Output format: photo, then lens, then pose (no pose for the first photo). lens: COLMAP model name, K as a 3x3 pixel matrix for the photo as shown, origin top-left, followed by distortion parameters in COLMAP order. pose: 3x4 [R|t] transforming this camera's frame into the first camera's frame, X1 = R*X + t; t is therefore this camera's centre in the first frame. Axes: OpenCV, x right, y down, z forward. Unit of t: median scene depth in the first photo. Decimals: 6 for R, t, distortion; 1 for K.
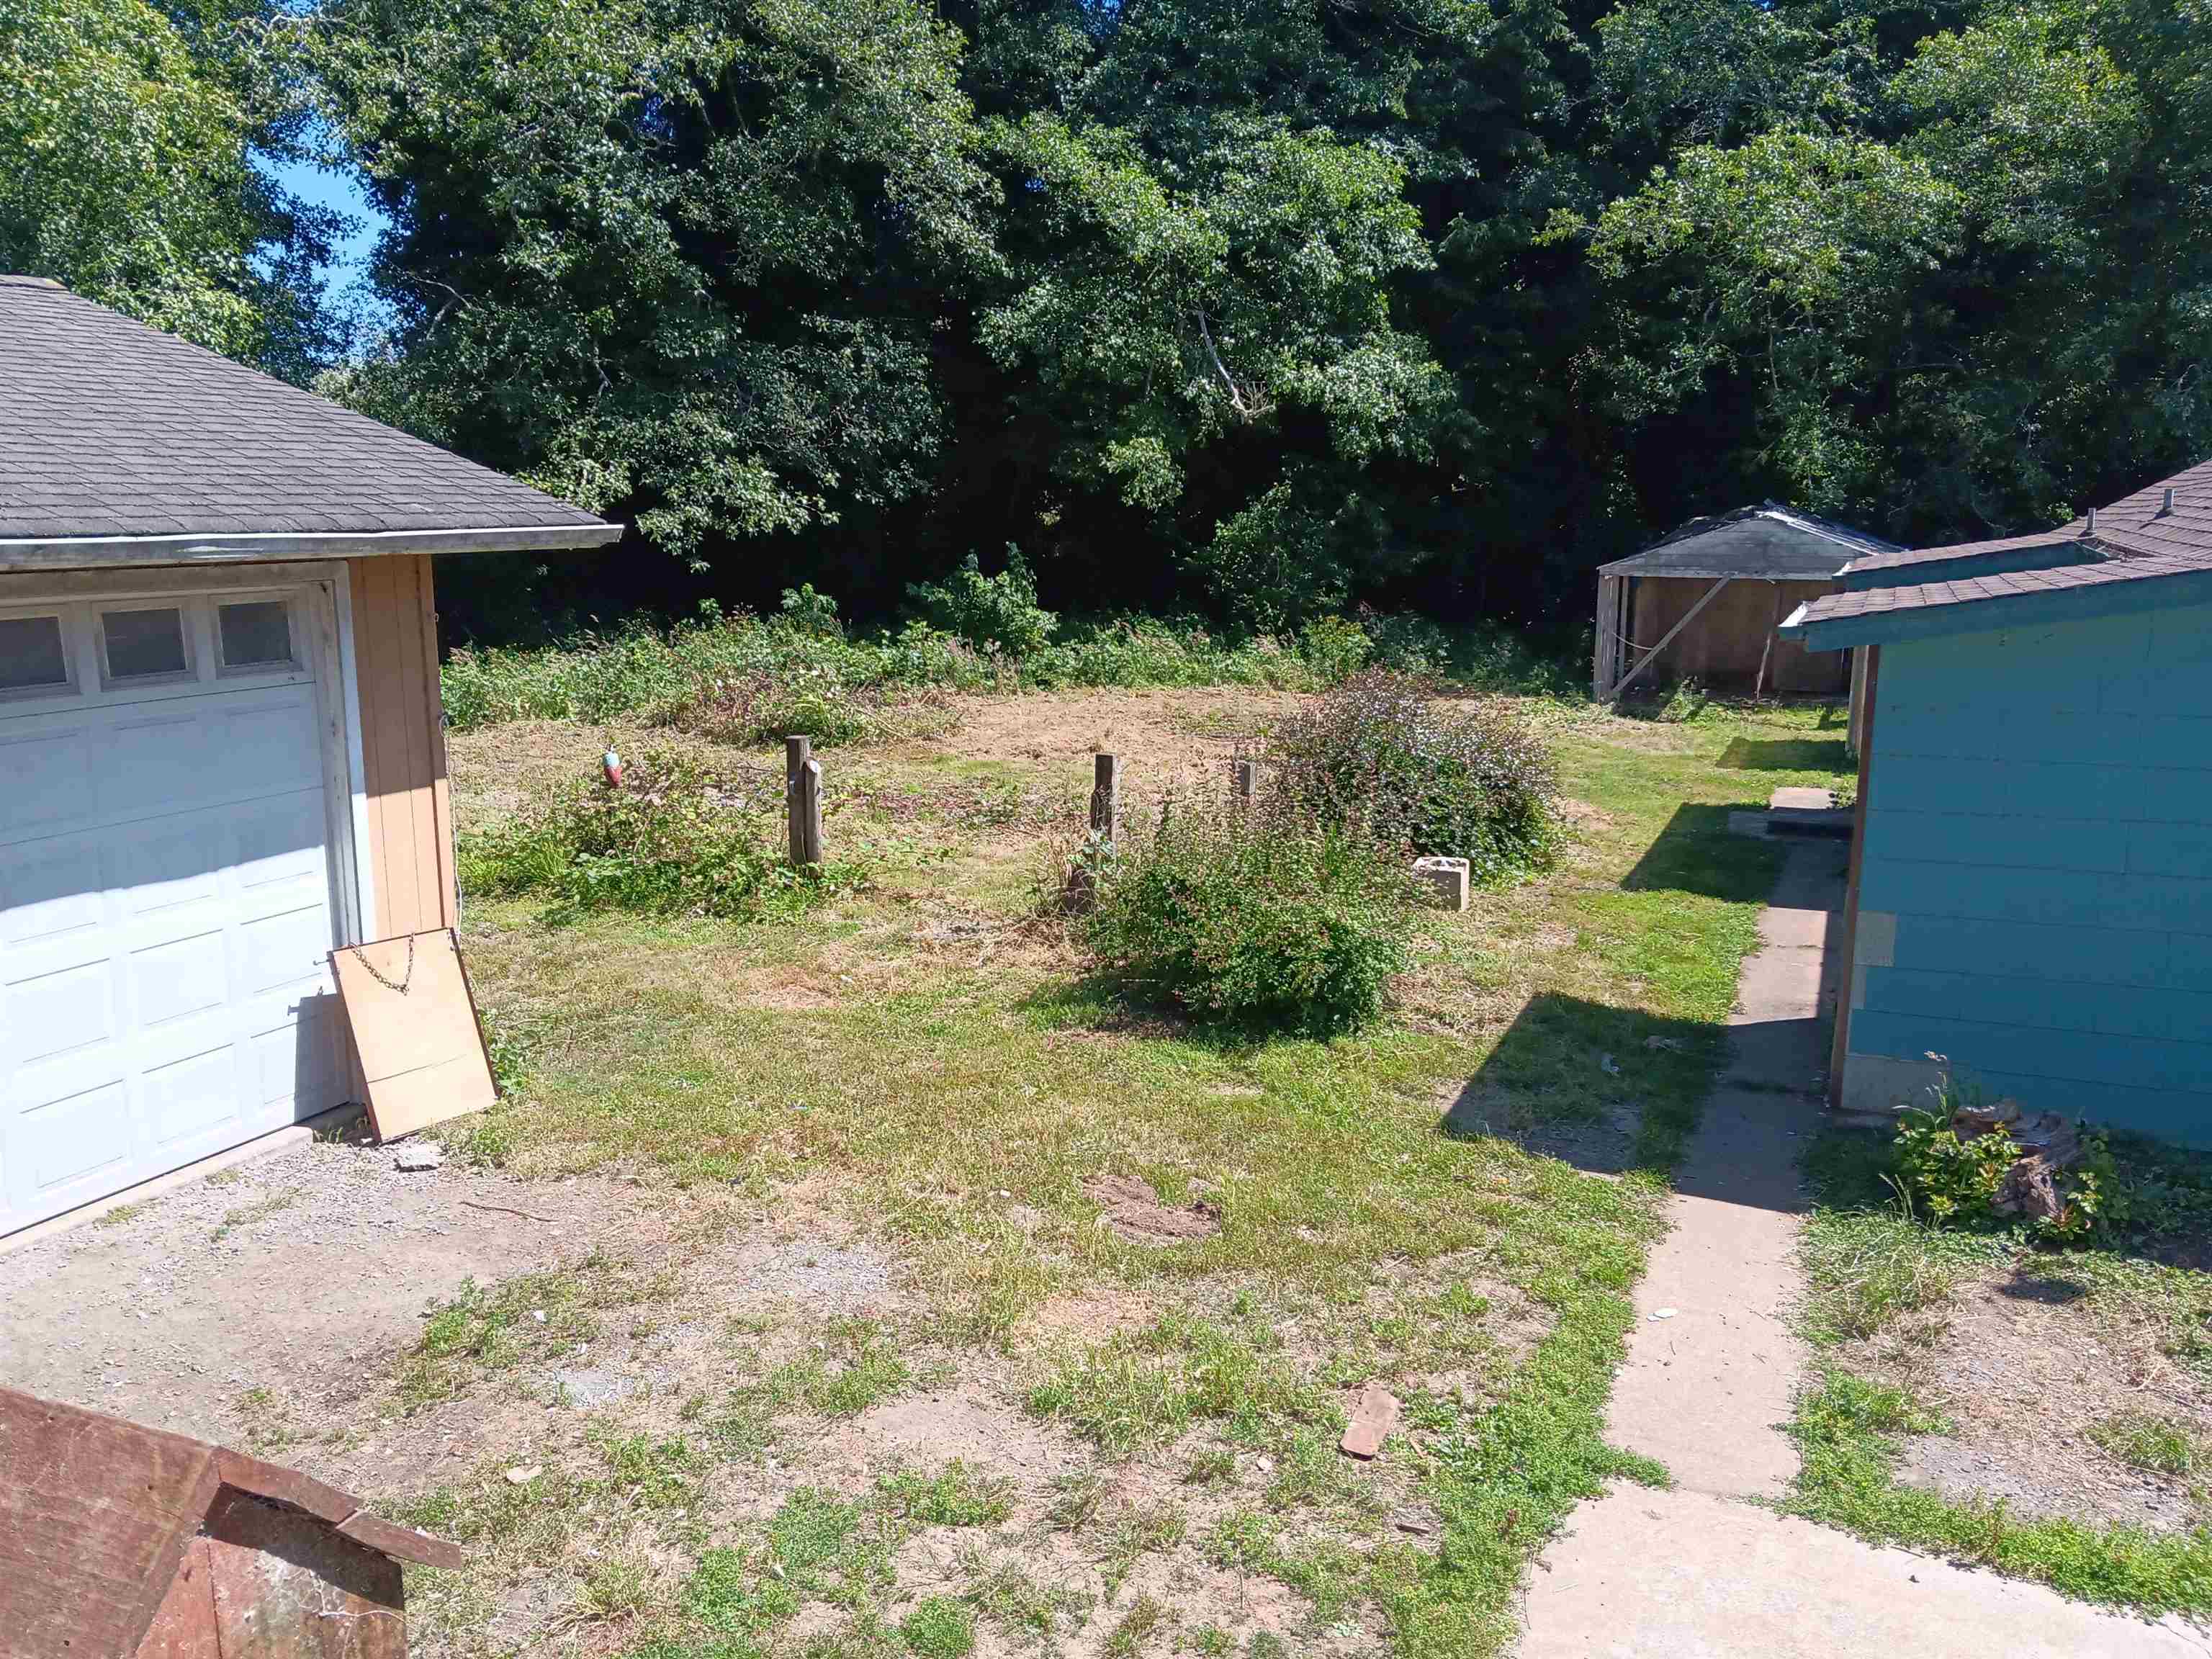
lens RADIAL K [[1760.6, 0, 1110.9], [0, 1760.6, 835.6], [0, 0, 1]] dist [0.044342, -0.091471]
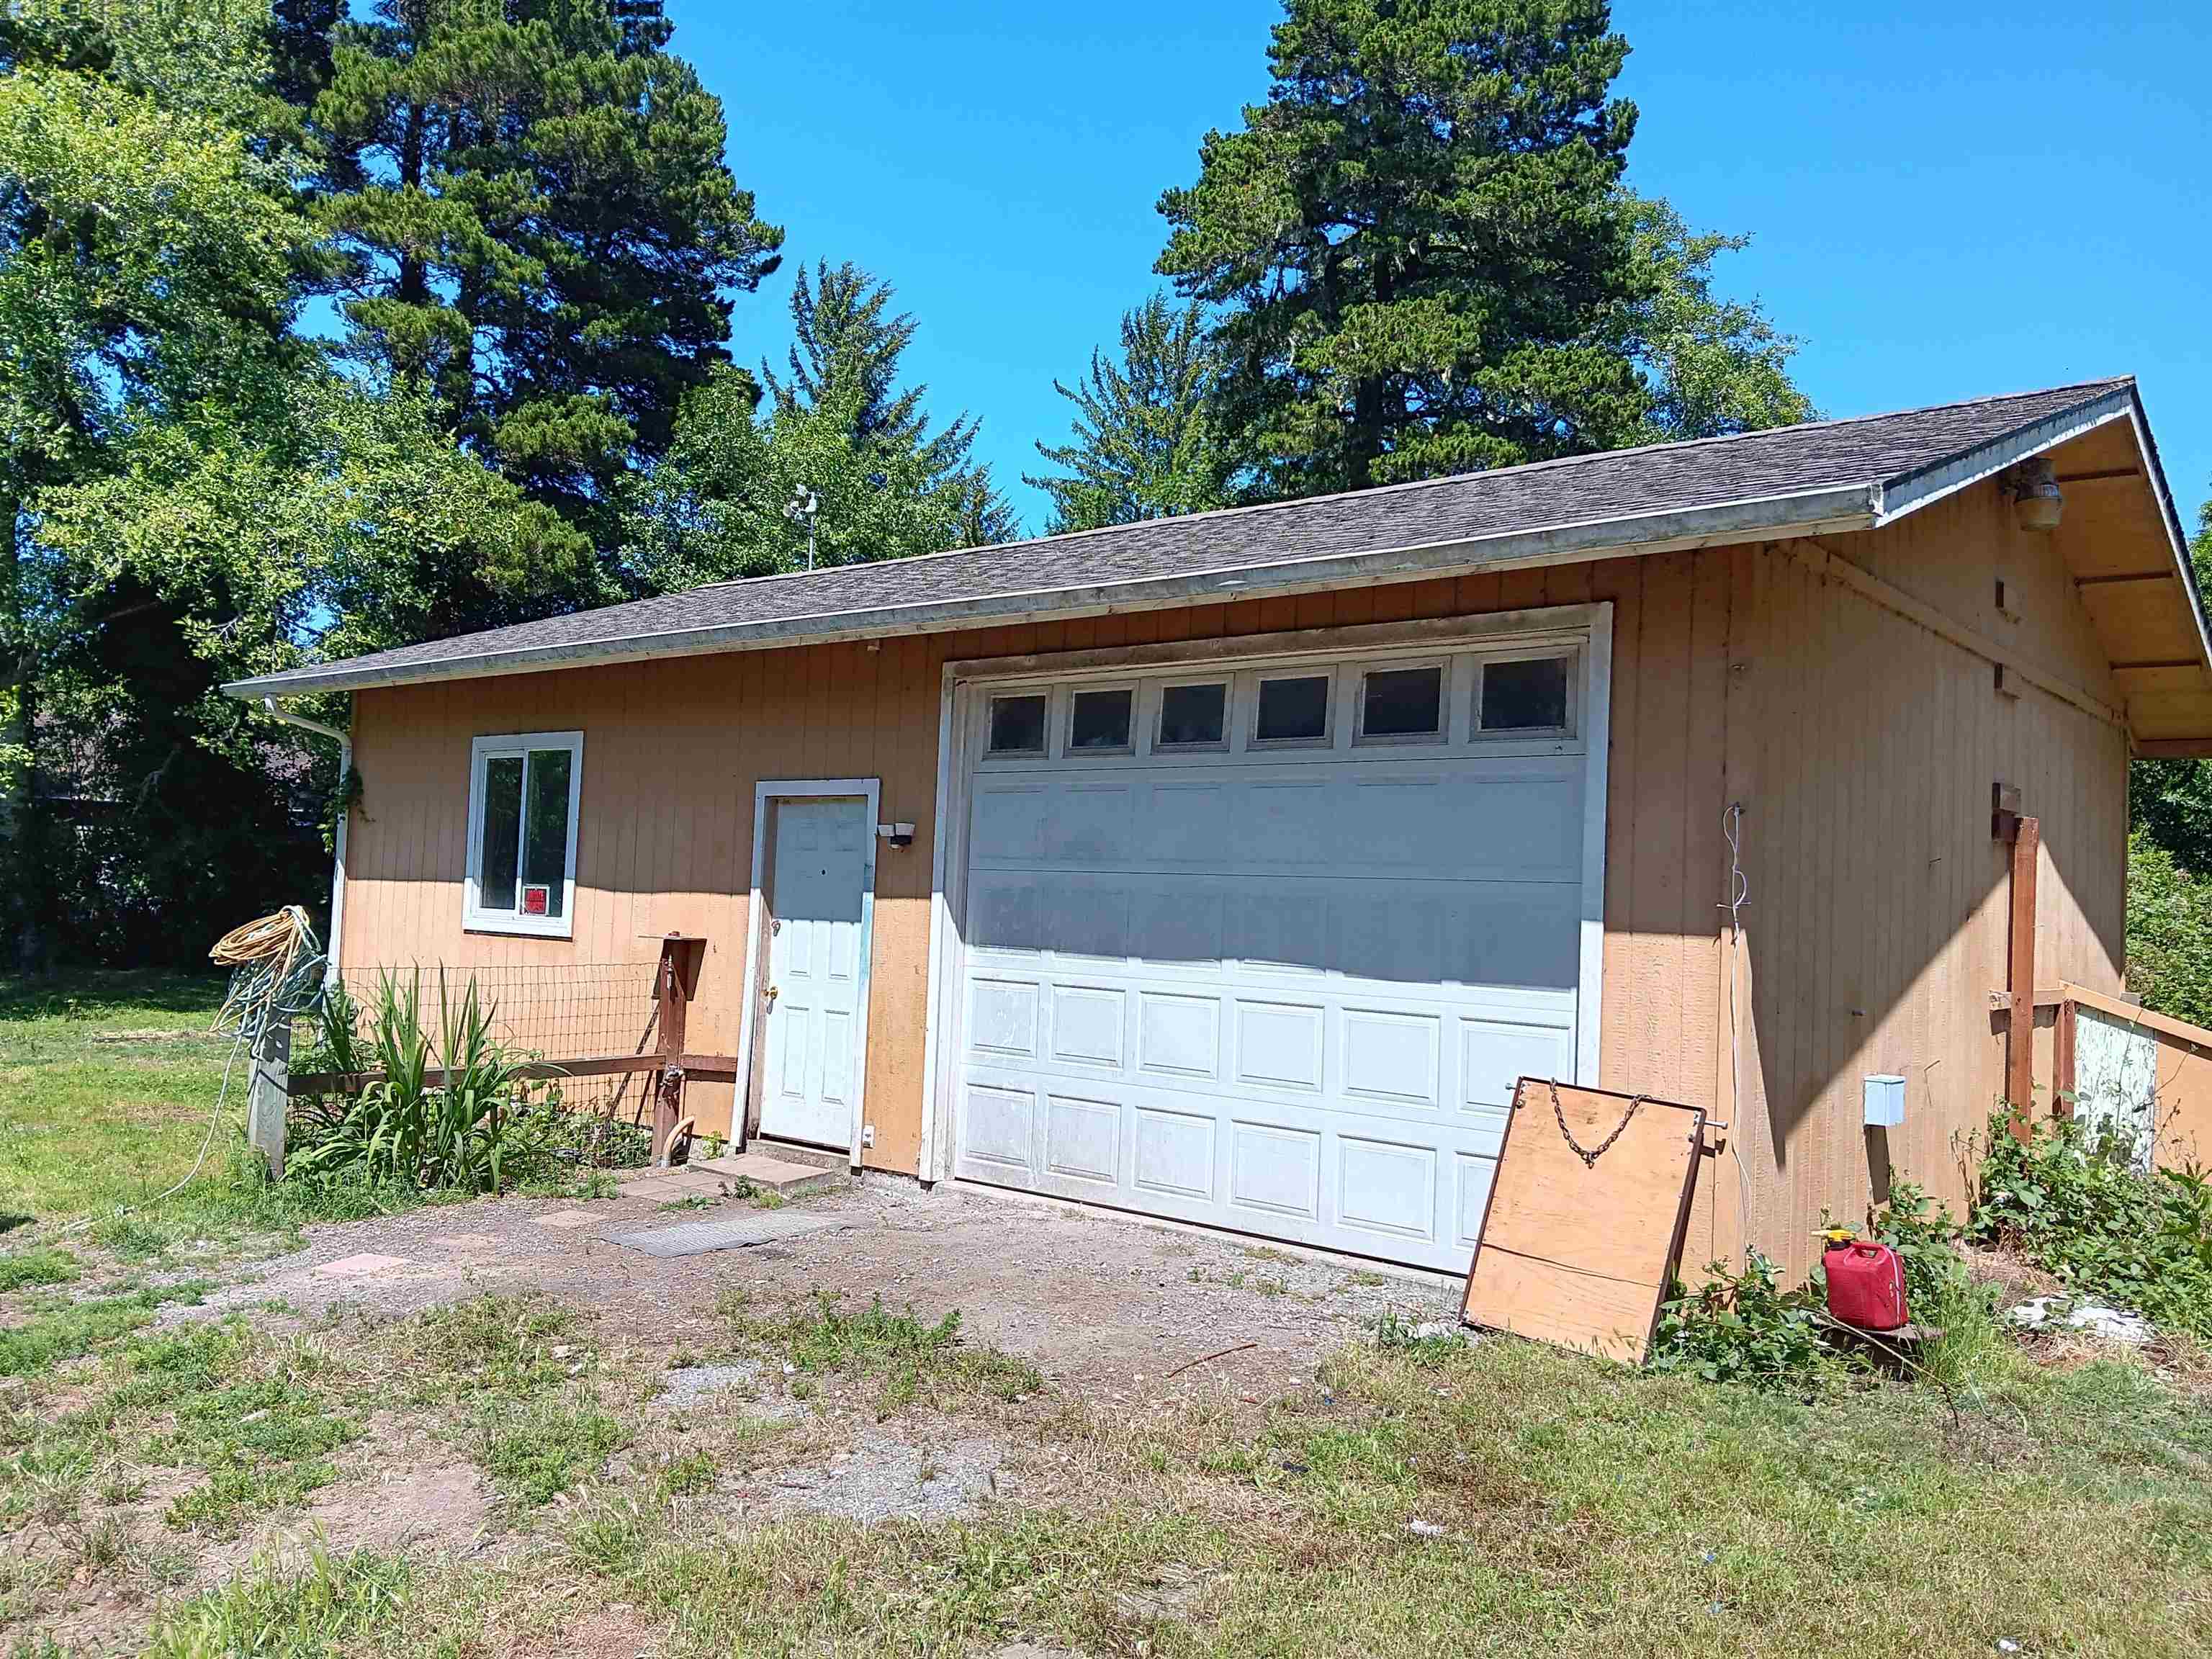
lens RADIAL K [[1760.6, 0, 1115.8], [0, 1760.6, 817.0], [0, 0, 1]] dist [0.044342, -0.091471]
pose [[-0.300878, -0.063704, -0.951533, 0.434996], [-0.219444, 0.975617, 0.004072, -0.015296], [0.928072, 0.210033, -0.307521, 1.167530]]
